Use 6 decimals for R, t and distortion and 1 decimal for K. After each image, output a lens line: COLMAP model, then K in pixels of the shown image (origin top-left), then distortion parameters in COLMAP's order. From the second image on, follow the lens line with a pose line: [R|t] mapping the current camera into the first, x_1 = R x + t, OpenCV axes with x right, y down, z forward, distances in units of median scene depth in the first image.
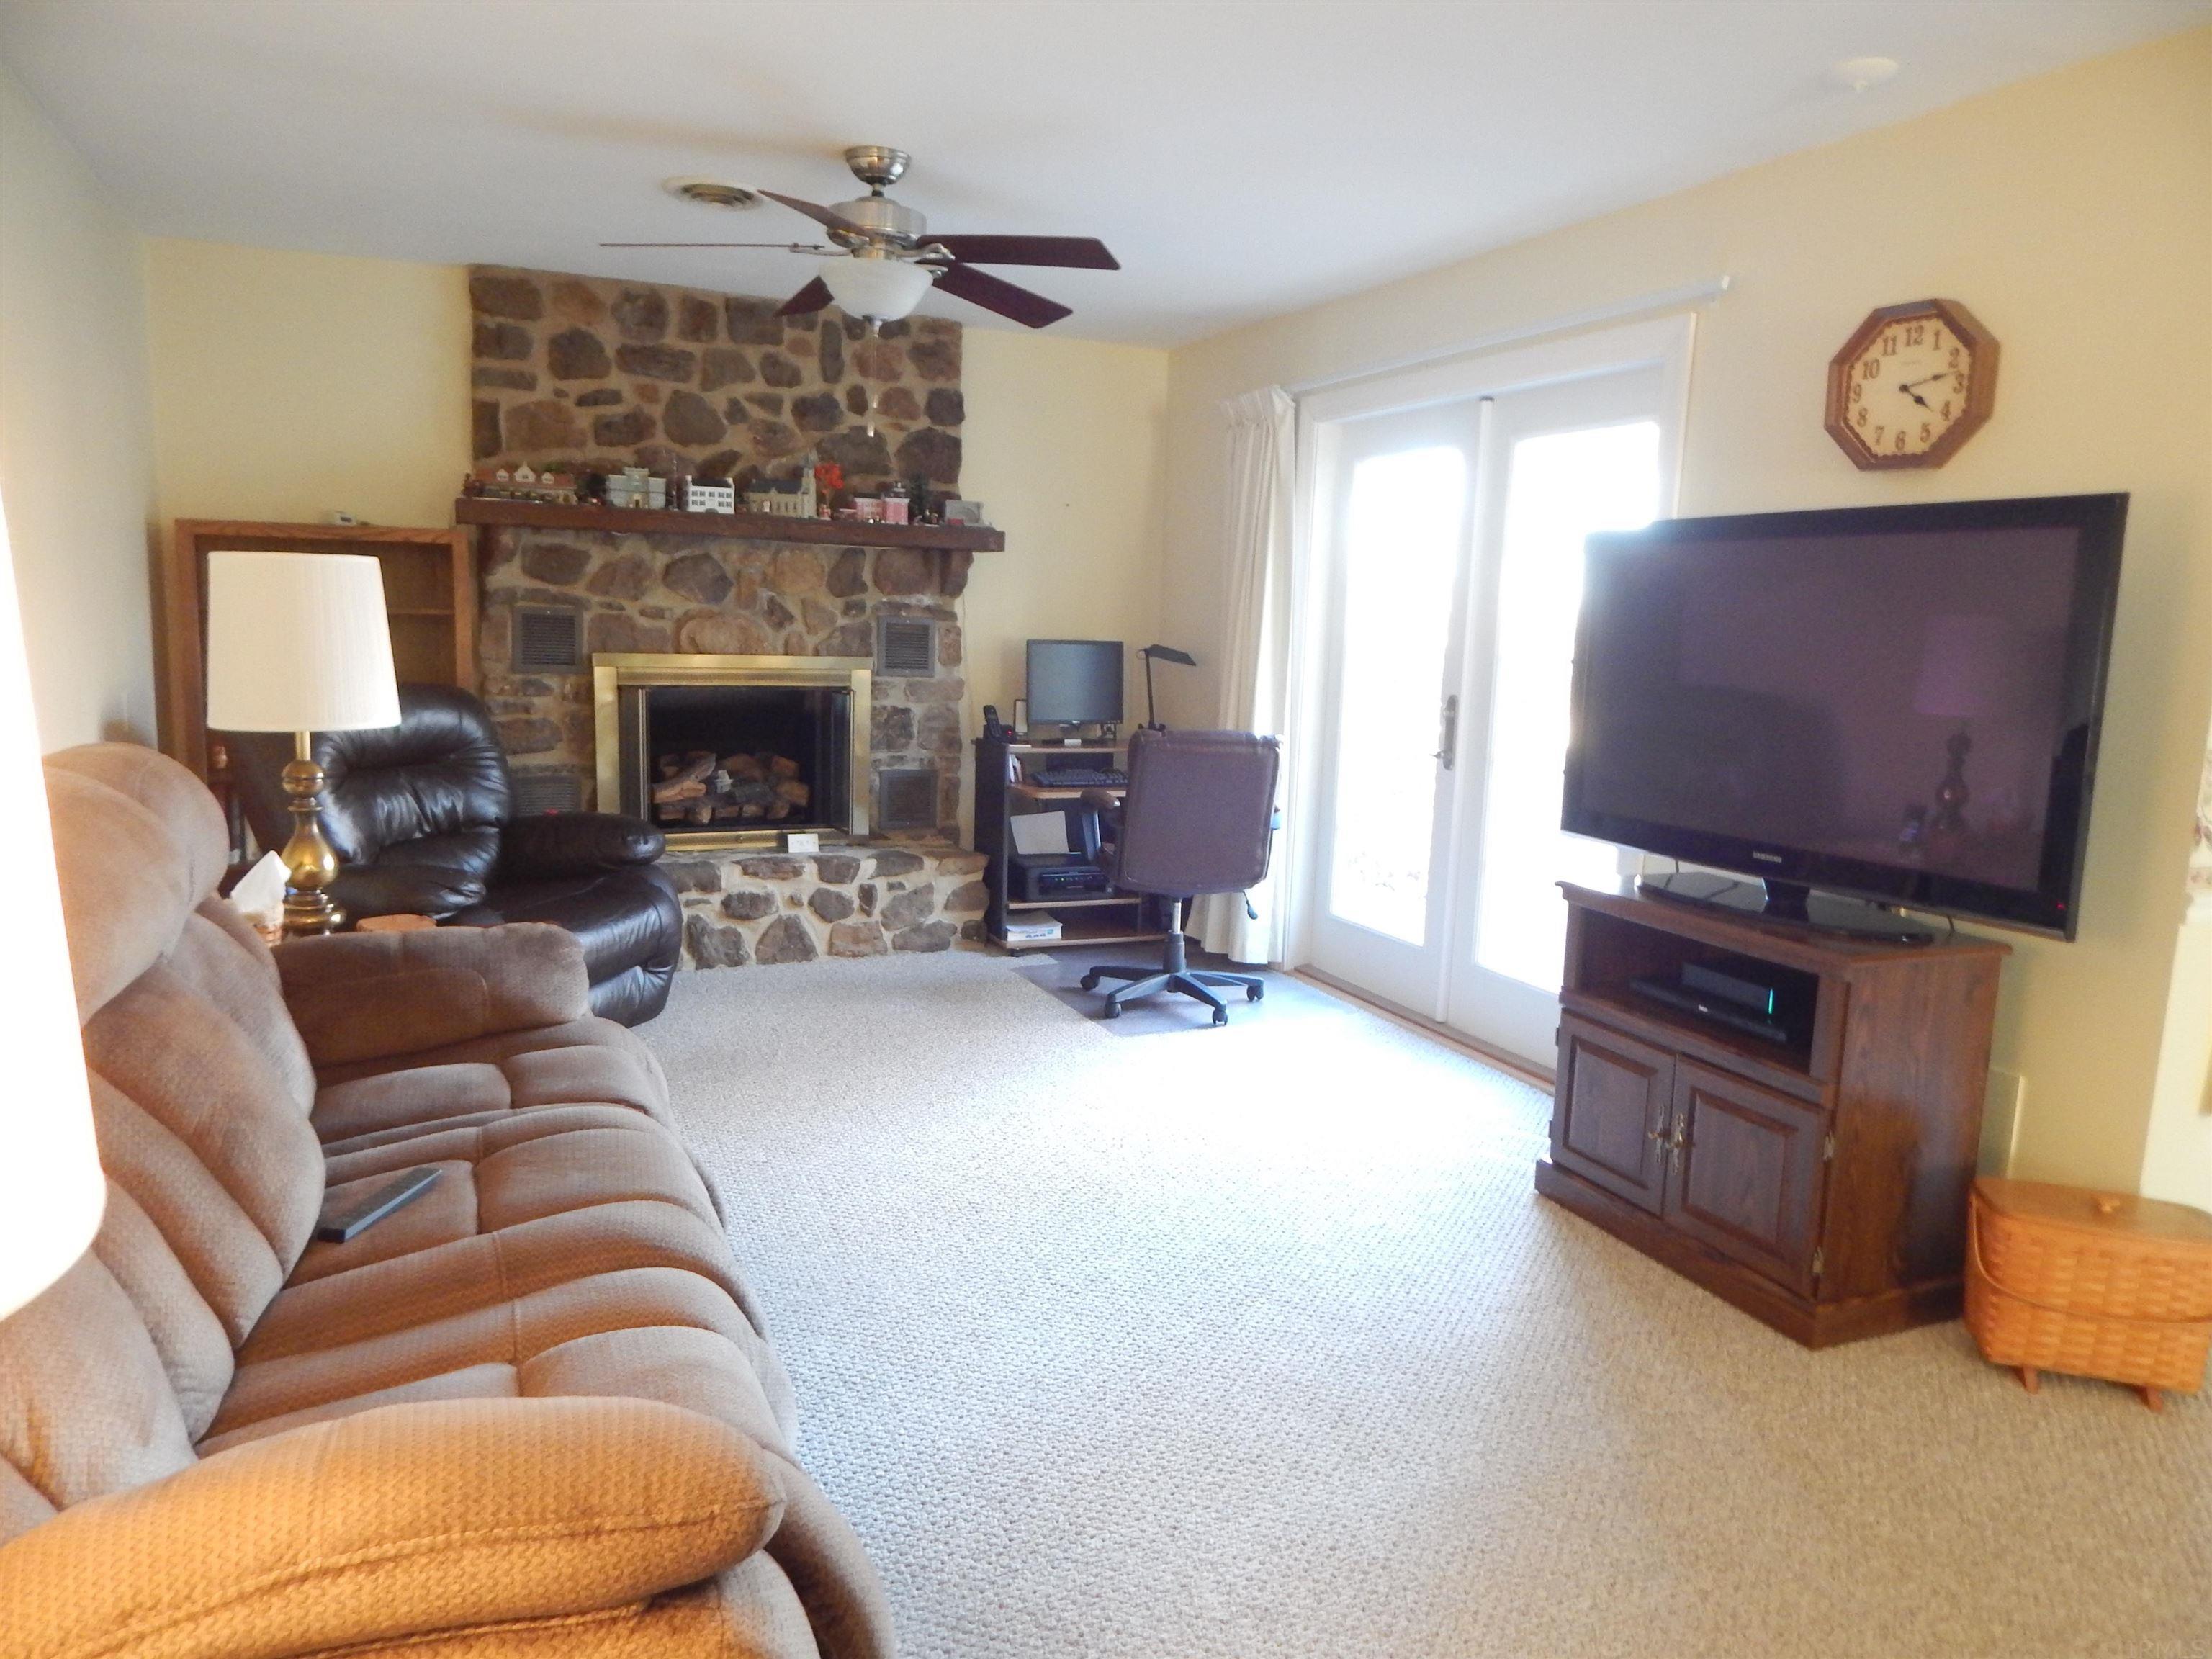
lens RADIAL K [[1457.9, 0, 1110.1], [0, 1457.9, 838.4], [0, 0, 1]] dist [-0.014672, 0.007654]
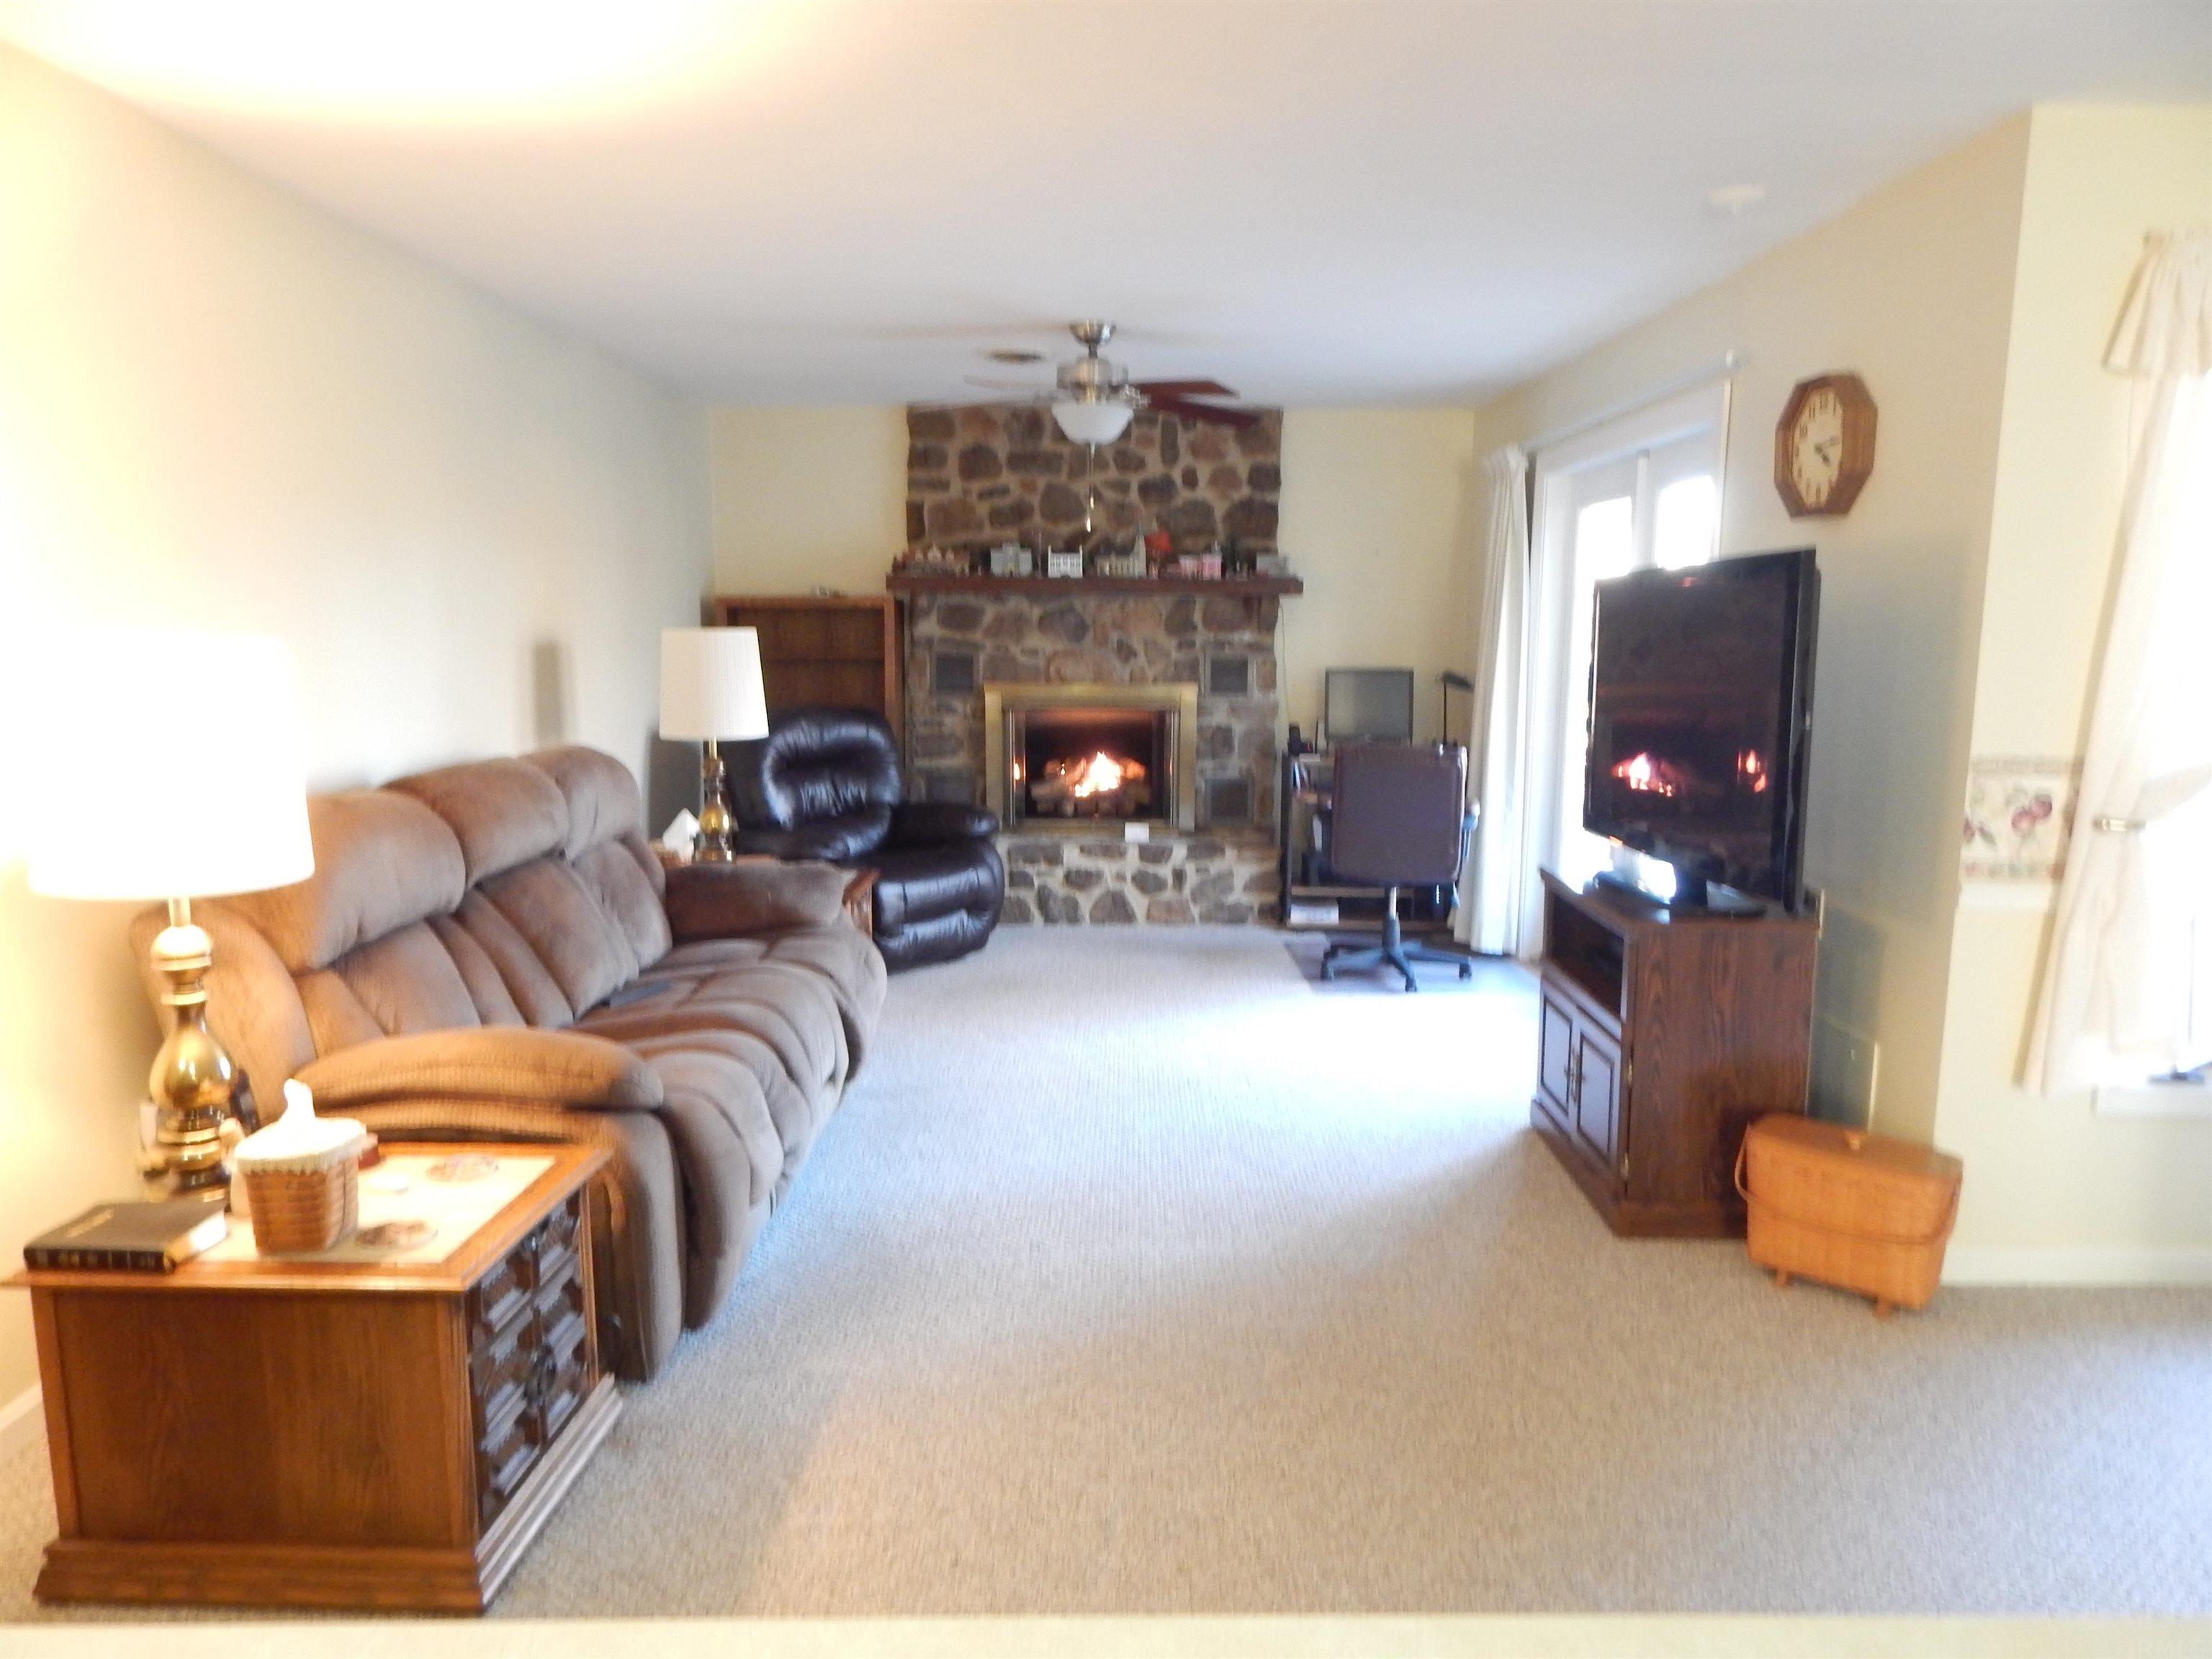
lens RADIAL K [[1457.9, 0, 1116.8], [0, 1457.9, 819.2], [0, 0, 1]] dist [-0.014672, 0.007654]
pose [[0.913705, 0.026942, -0.405485, 0.297648], [-0.038048, 0.999088, -0.019353, 0.017551], [0.404594, 0.033111, 0.913897, -0.163537]]
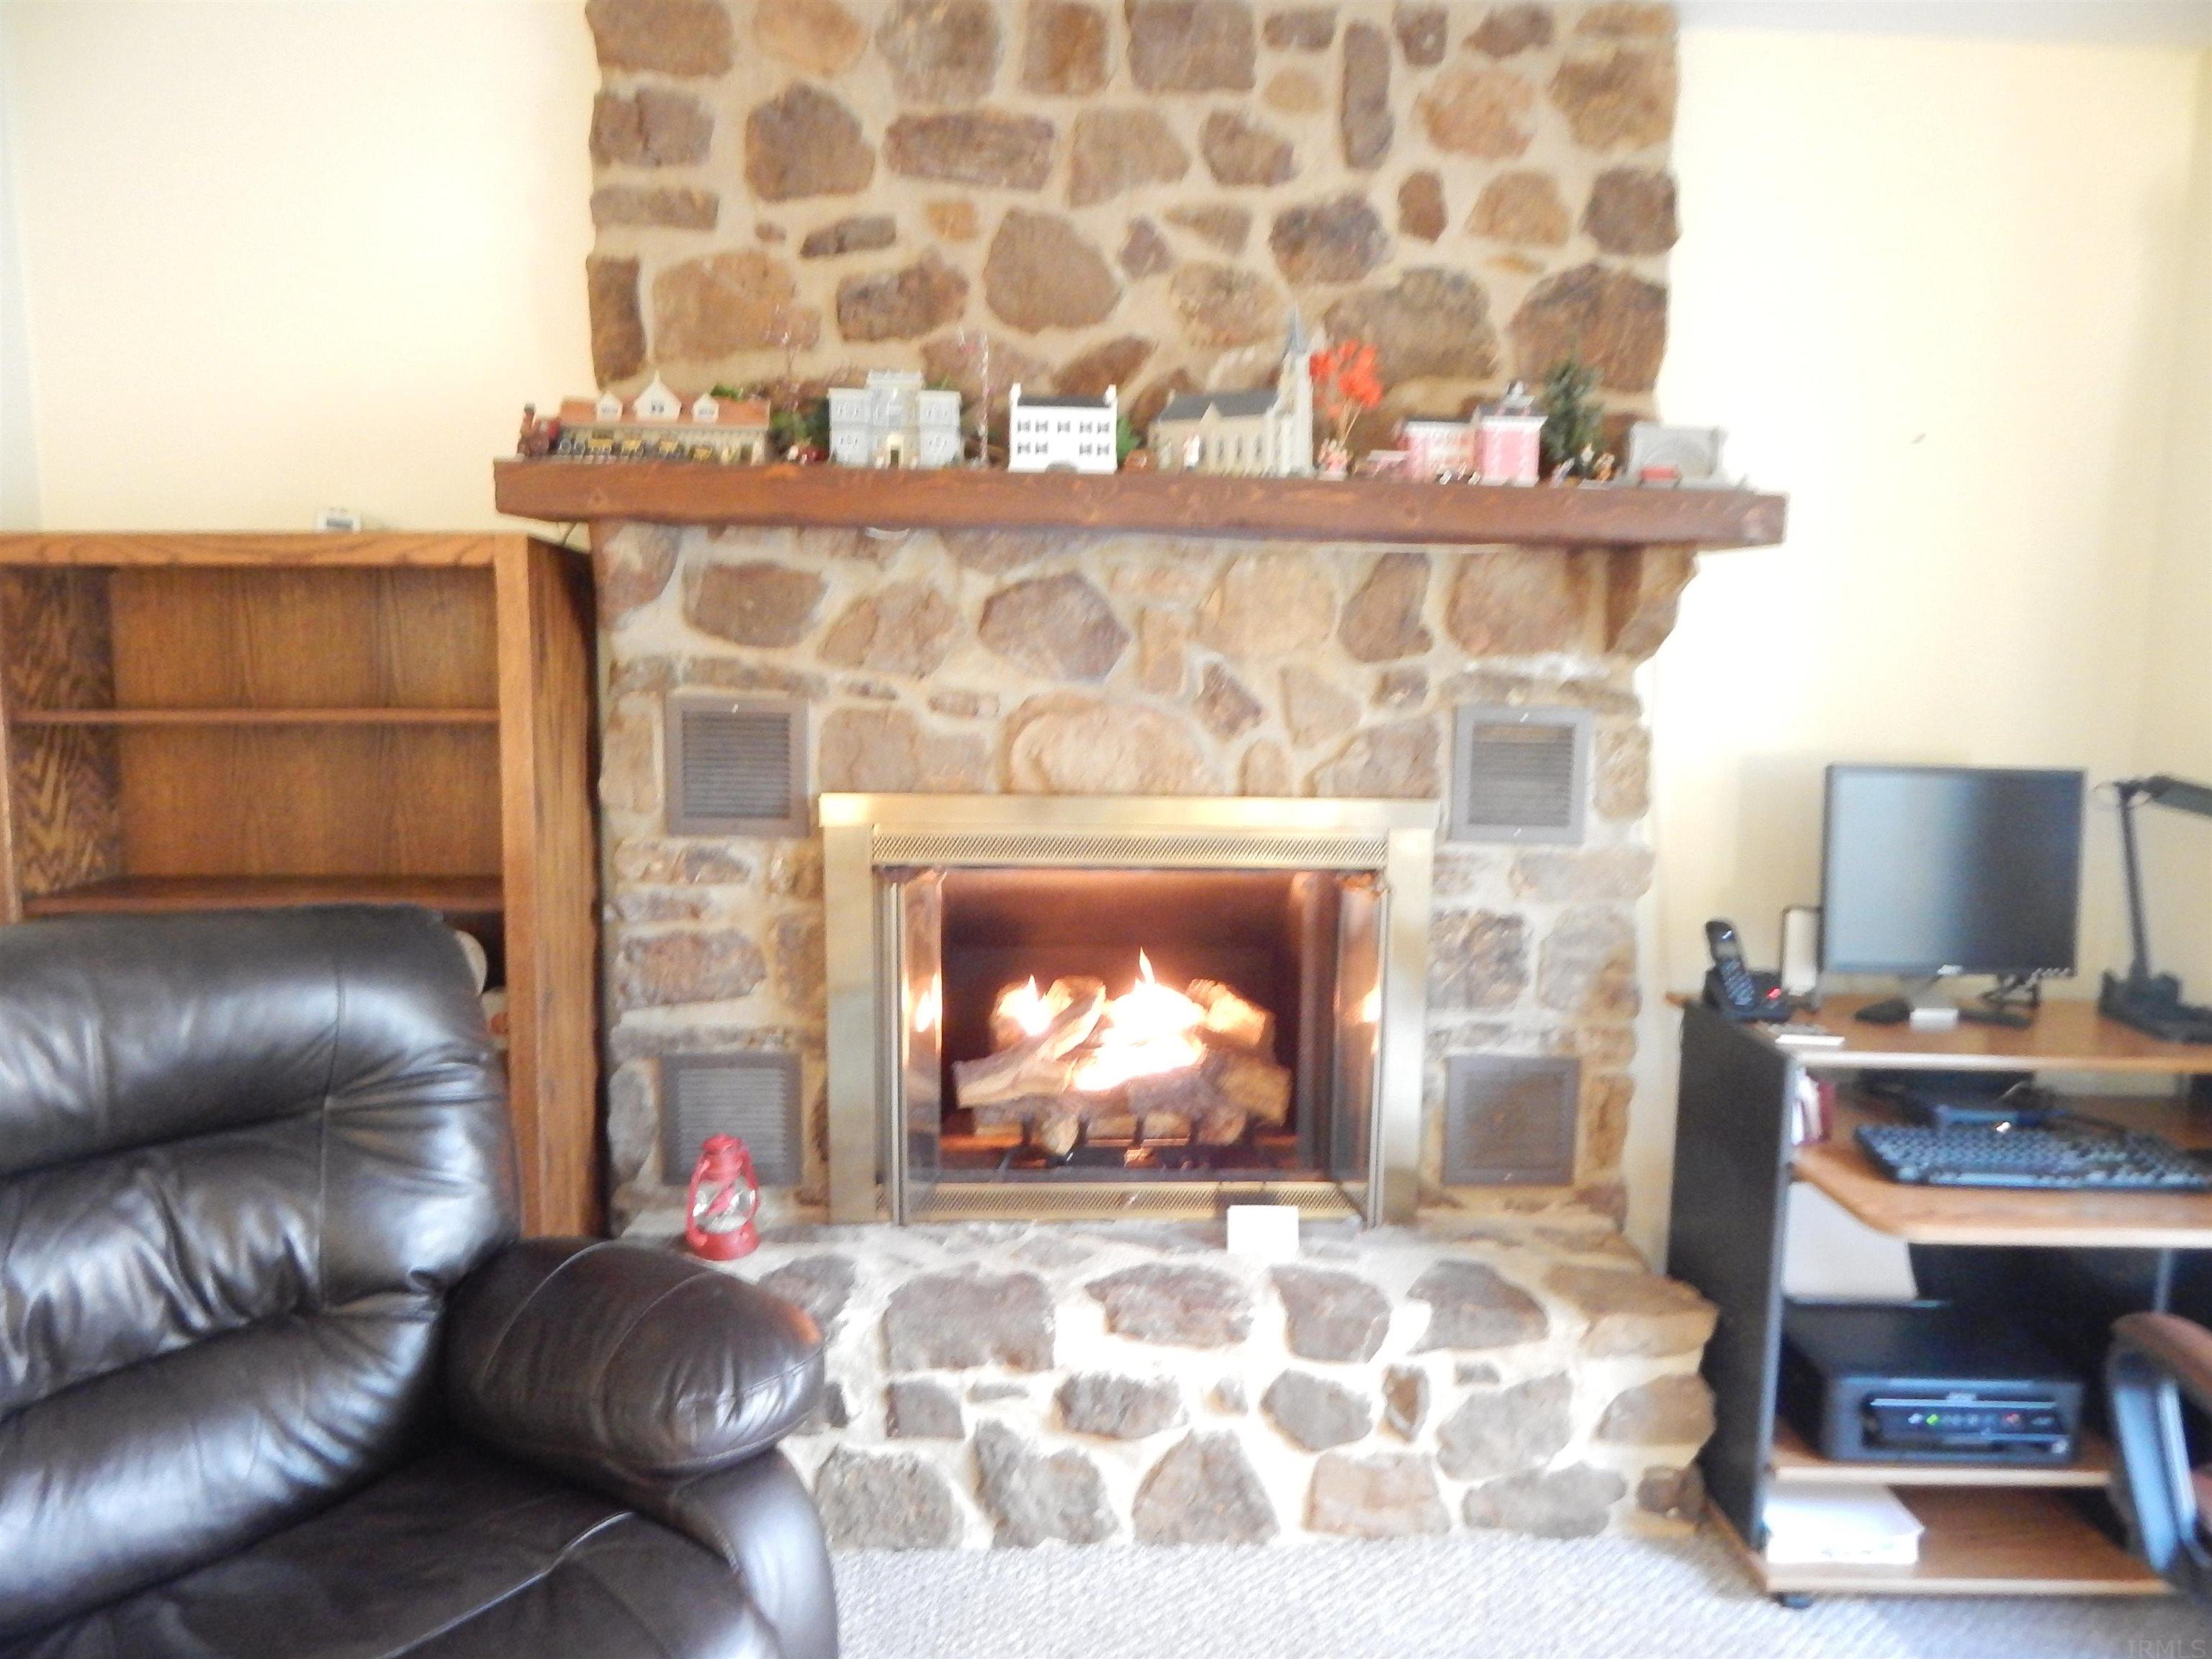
lens RADIAL K [[1457.9, 0, 1127.1], [0, 1457.9, 825.7], [0, 0, 1]] dist [-0.014672, 0.007654]
pose [[0.931095, 0.028232, -0.363684, -0.098883], [-0.040423, 0.998846, -0.025949, -0.109692], [0.362531, 0.038862, 0.931161, 0.607524]]
